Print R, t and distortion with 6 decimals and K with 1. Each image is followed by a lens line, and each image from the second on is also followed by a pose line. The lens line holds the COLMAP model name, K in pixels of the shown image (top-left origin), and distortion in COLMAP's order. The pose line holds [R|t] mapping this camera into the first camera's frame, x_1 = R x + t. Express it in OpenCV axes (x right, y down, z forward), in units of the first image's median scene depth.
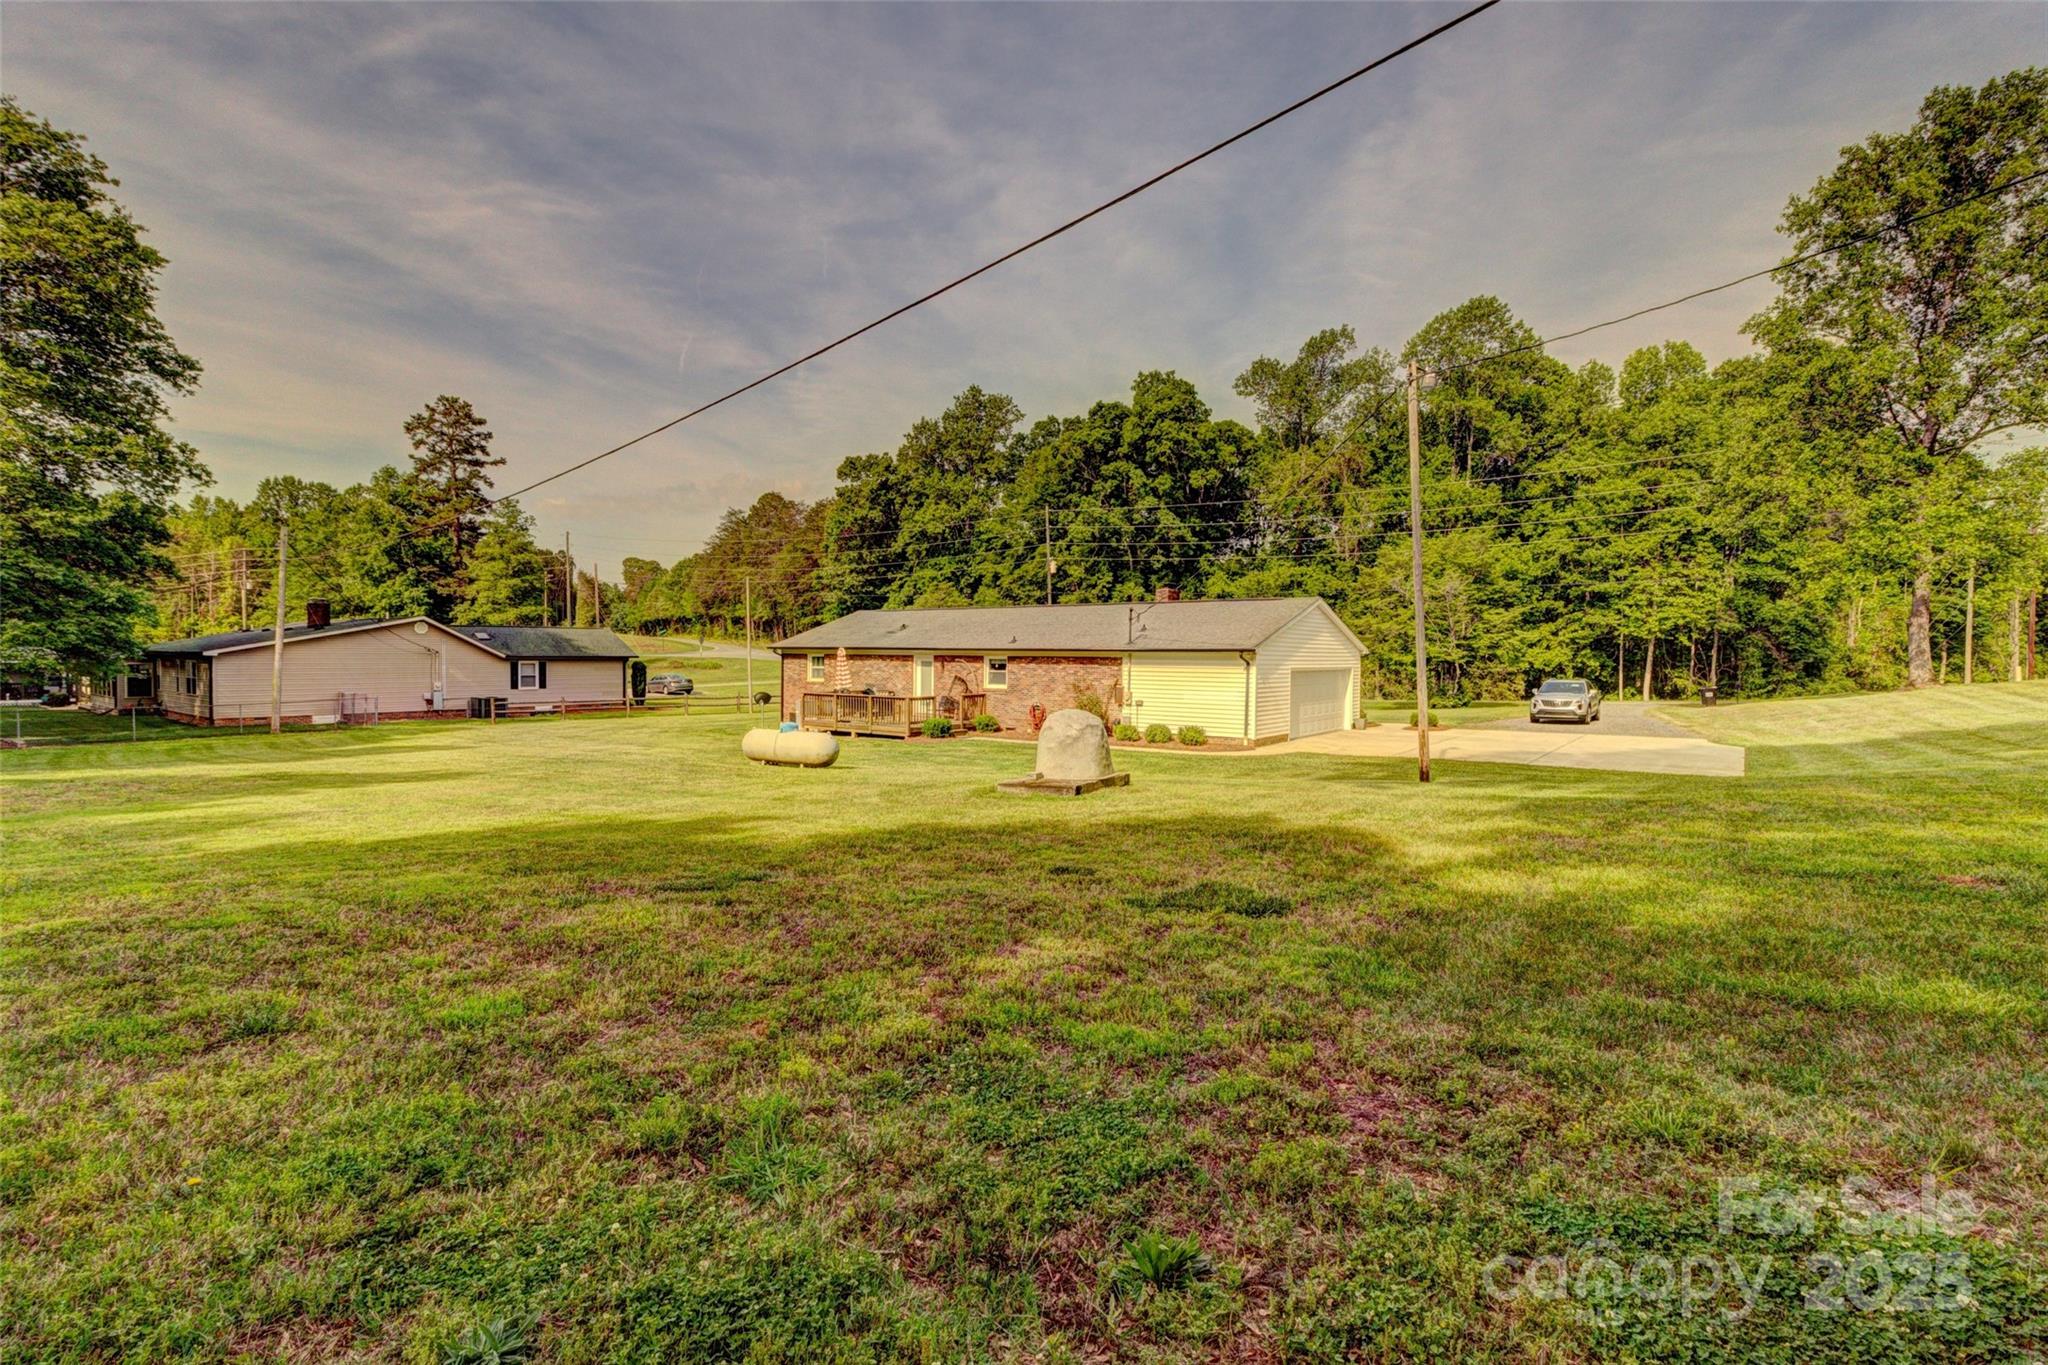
lens RADIAL K [[958.4, 0, 1024.0], [0, 958.4, 682.5], [0, 0, 1]] dist [0.002844, 0.000530]
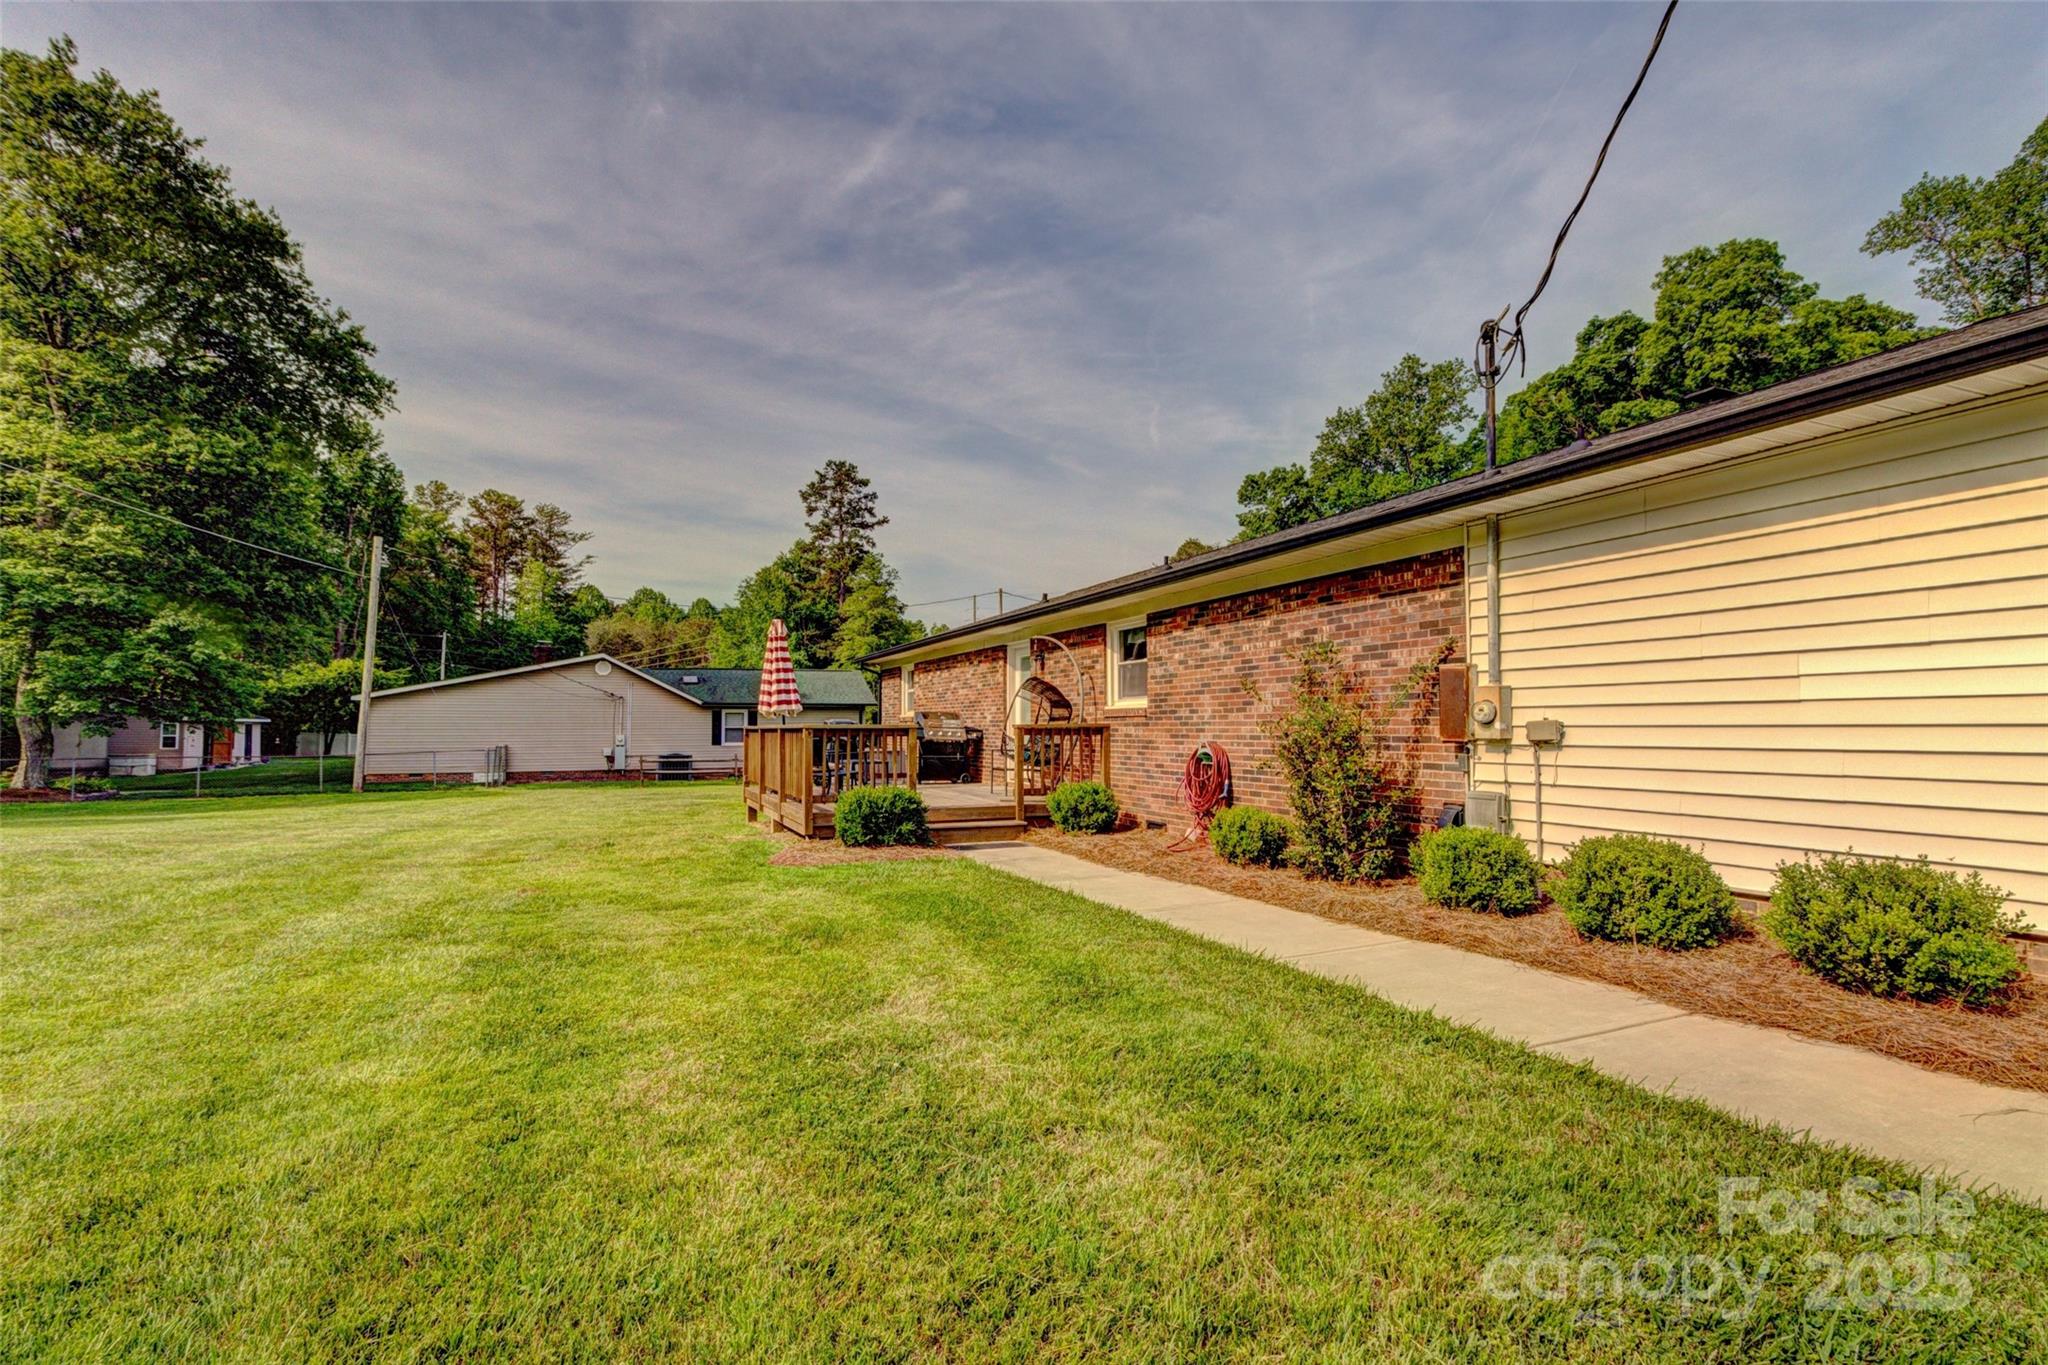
lens RADIAL K [[941.3, 0, 1022.2], [0, 941.3, 685.2], [0, 0, 1]] dist [0.001767, 0.000214]
pose [[0.872373, -0.032252, -0.487775, 0.044594], [-0.005947, 0.997047, -0.076563, 0.009985], [0.488804, 0.069692, 0.869605, 0.276161]]
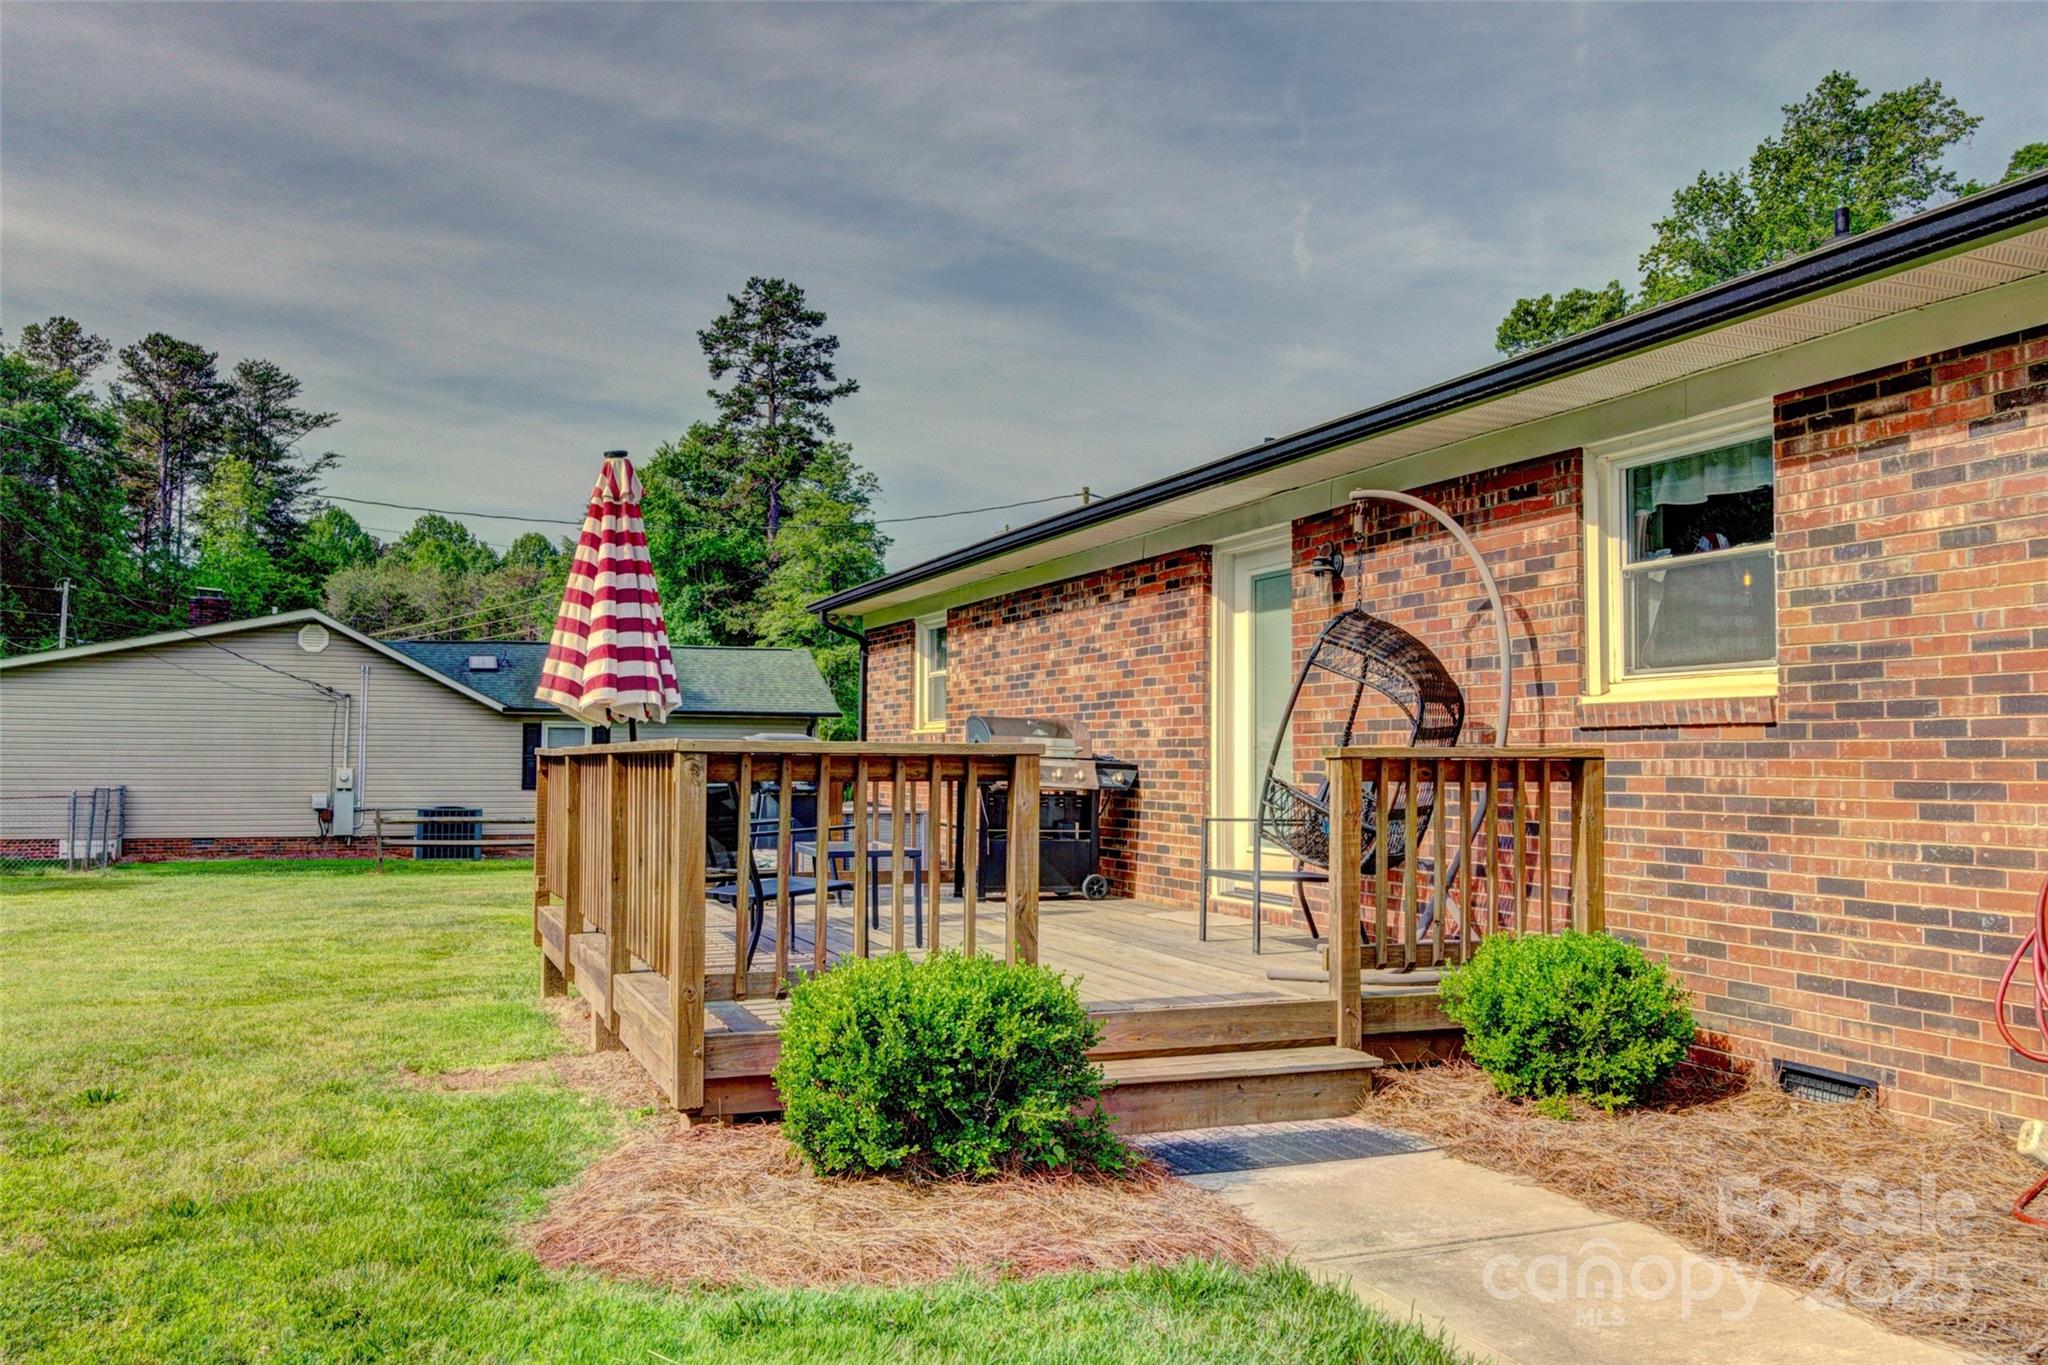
lens RADIAL K [[1612.2, 0, 1005.8], [0, 1612.2, 678.2], [0, 0, 1]] dist [0.012896, 0.005581]
pose [[0.850619, -0.028922, -0.524986, 0.001660], [-0.017968, 0.996304, -0.084000, 0.008570], [0.525475, 0.080885, 0.846955, 0.324953]]
